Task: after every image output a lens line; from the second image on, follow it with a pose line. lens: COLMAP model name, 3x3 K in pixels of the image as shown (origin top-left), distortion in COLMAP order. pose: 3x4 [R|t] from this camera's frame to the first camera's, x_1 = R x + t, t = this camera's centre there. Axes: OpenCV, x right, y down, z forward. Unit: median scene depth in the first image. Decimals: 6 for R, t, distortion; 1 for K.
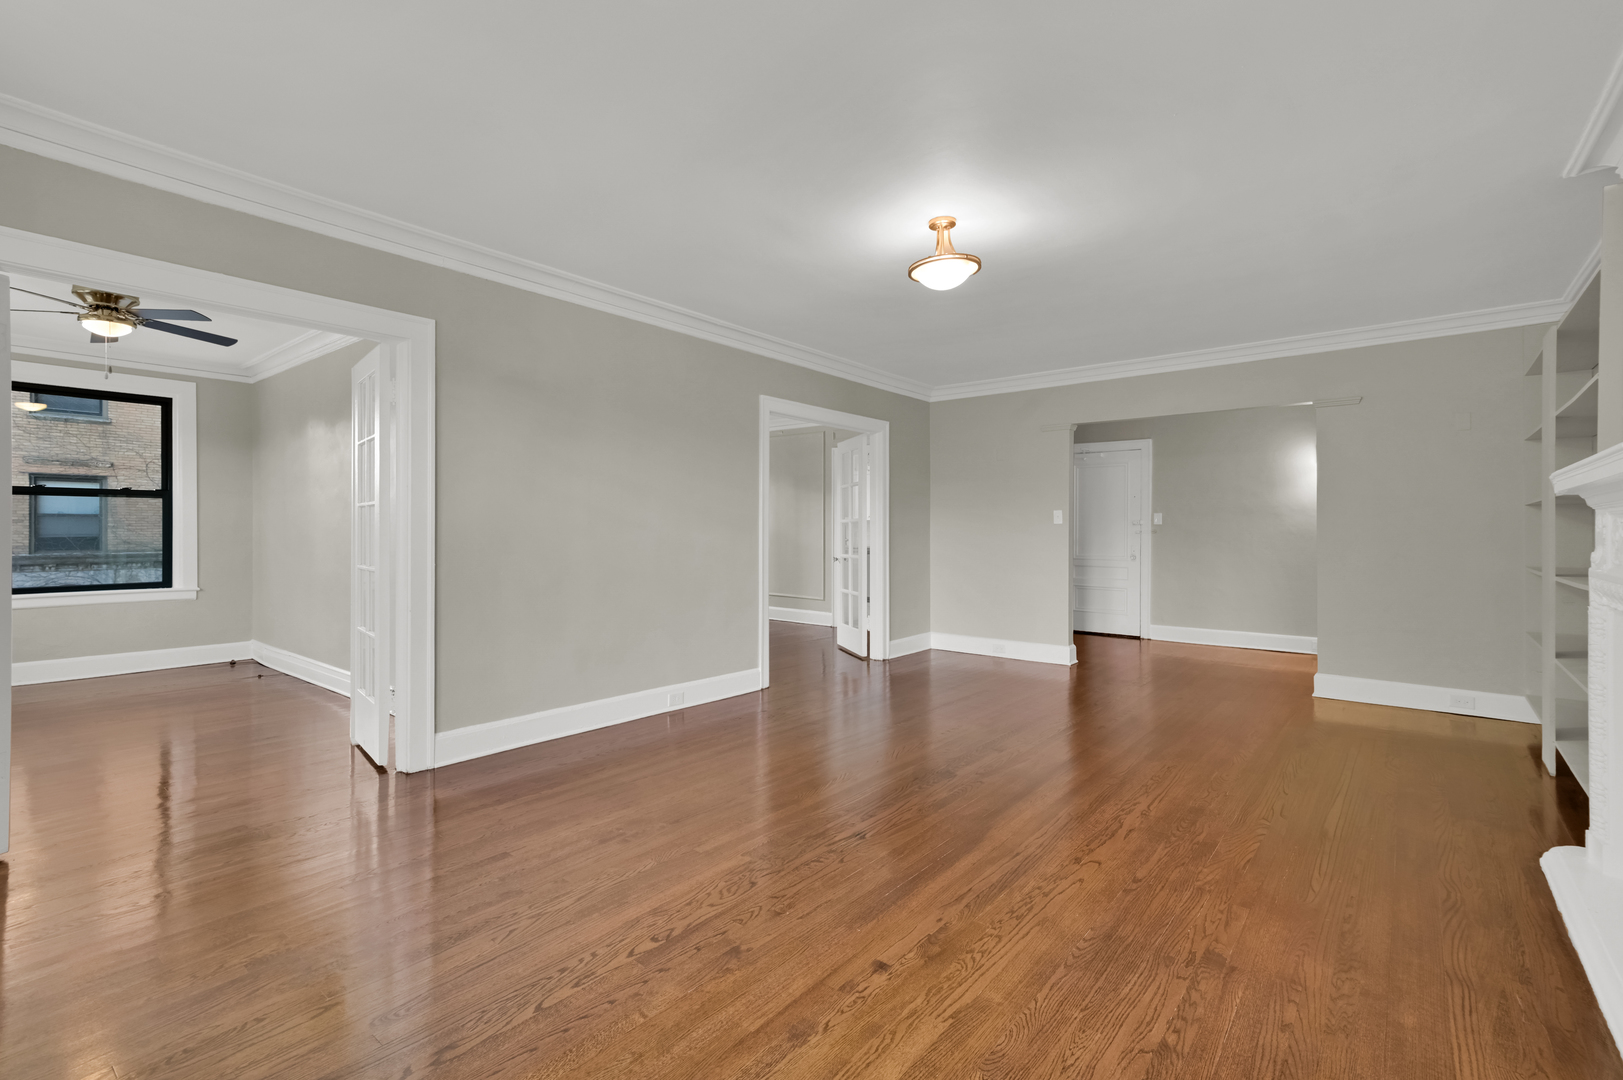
lens RADIAL K [[730.0, 0, 783.4], [0, 730.0, 524.2], [0, 0, 1]] dist [0.027795, 0.000045]
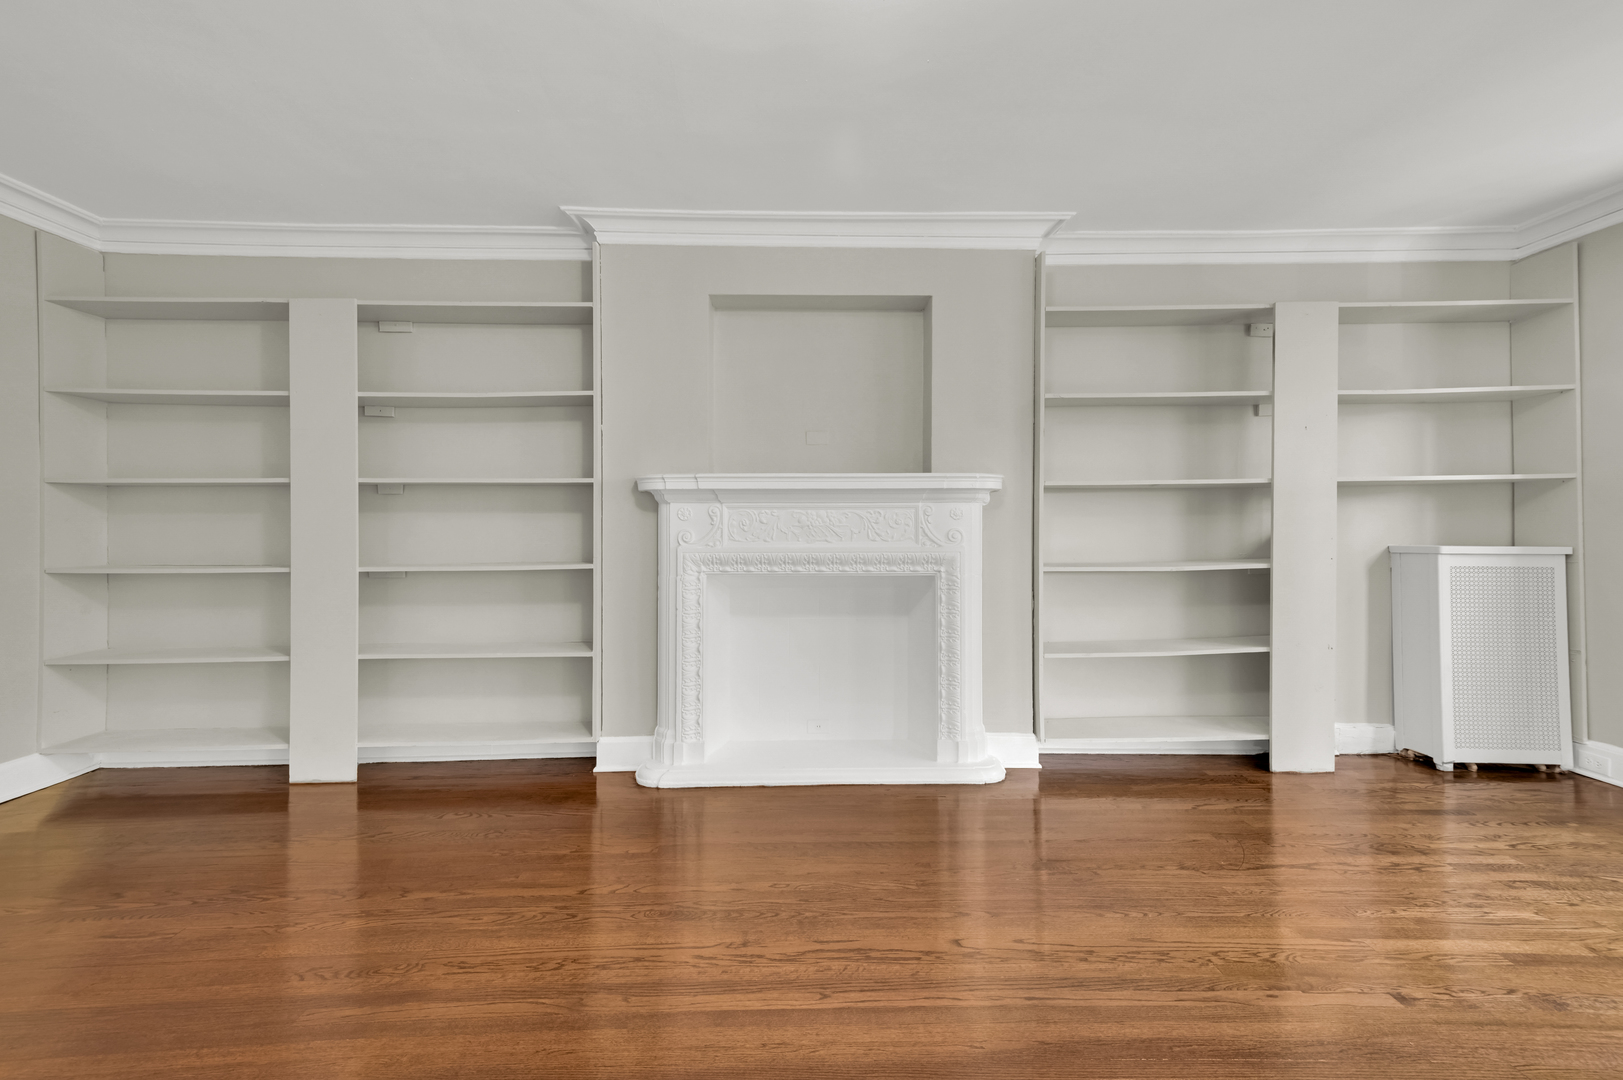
lens RADIAL K [[730.0, 0, 783.4], [0, 730.0, 524.2], [0, 0, 1]] dist [0.027795, 0.000045]
pose [[-0.658476, -0.004189, 0.752590, -0.048364], [-0.004103, 0.999990, 0.001976, 0.008923], [-0.752591, -0.001786, -0.658486, 1.729653]]
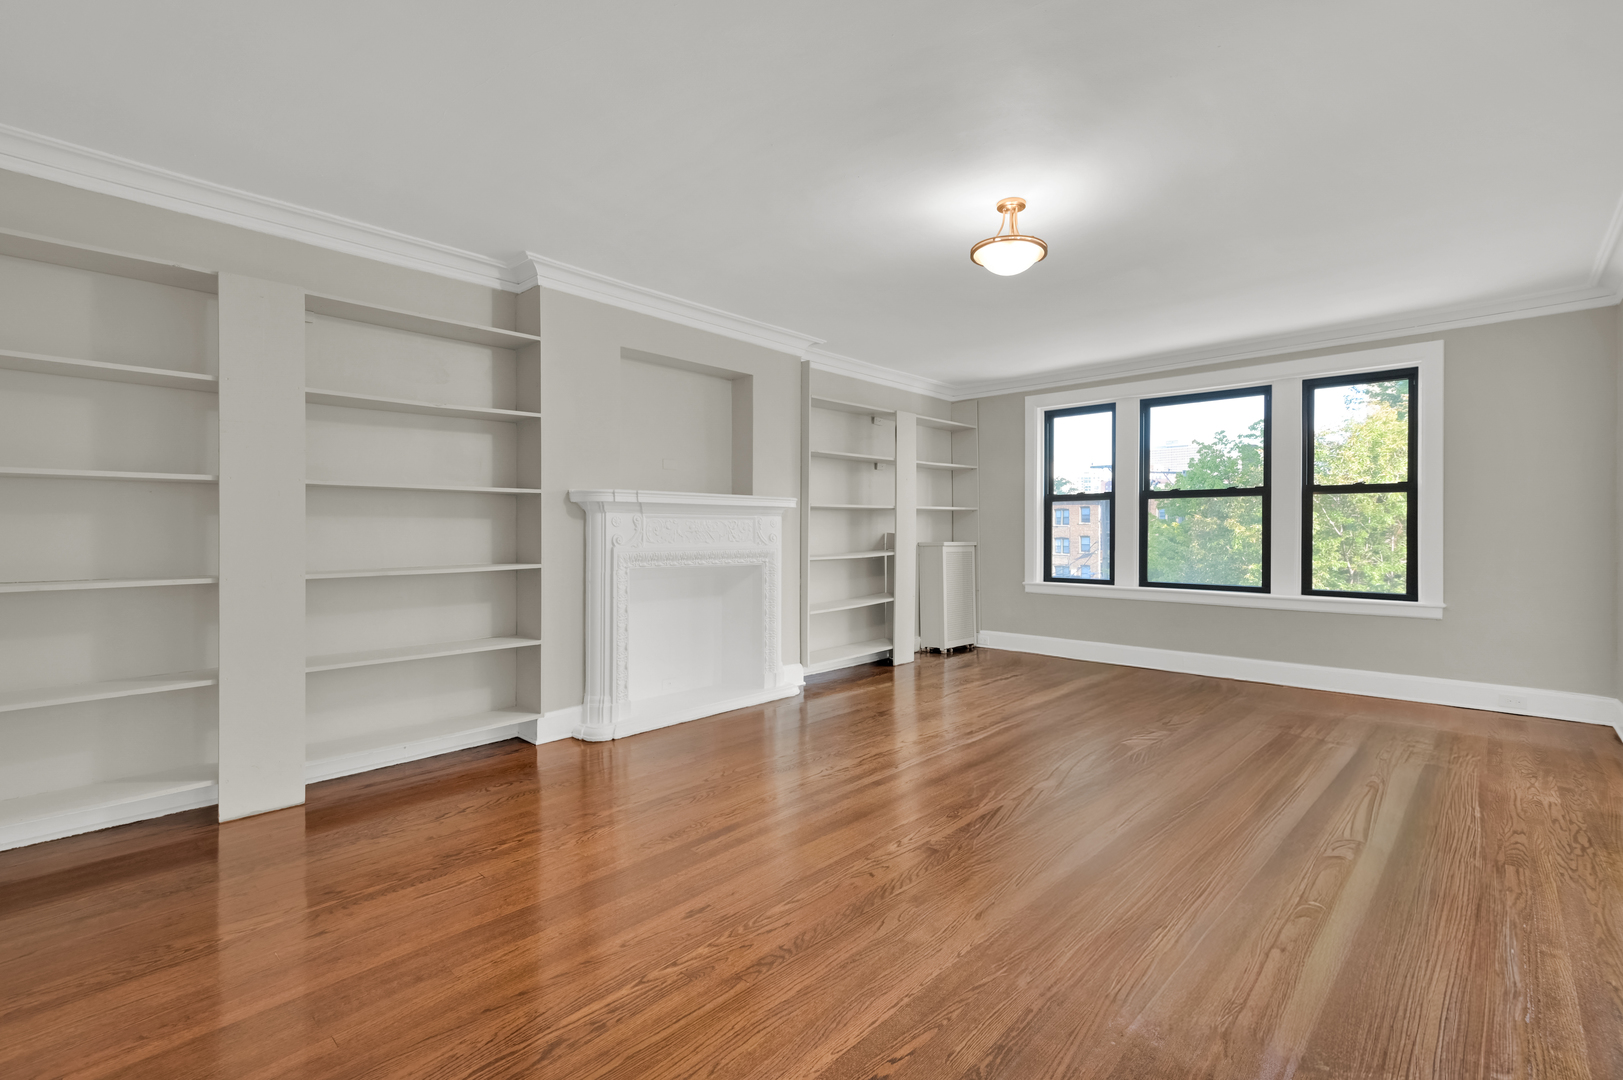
lens RADIAL K [[720.1, 0, 810.0], [0, 720.1, 534.0], [0, 0, 1]] dist [0.003549, -0.000005]
pose [[-0.998571, -0.004020, 0.053295, 0.567236], [-0.004072, 0.999991, -0.000857, 0.022583], [-0.053291, -0.001073, -0.998578, 2.635715]]
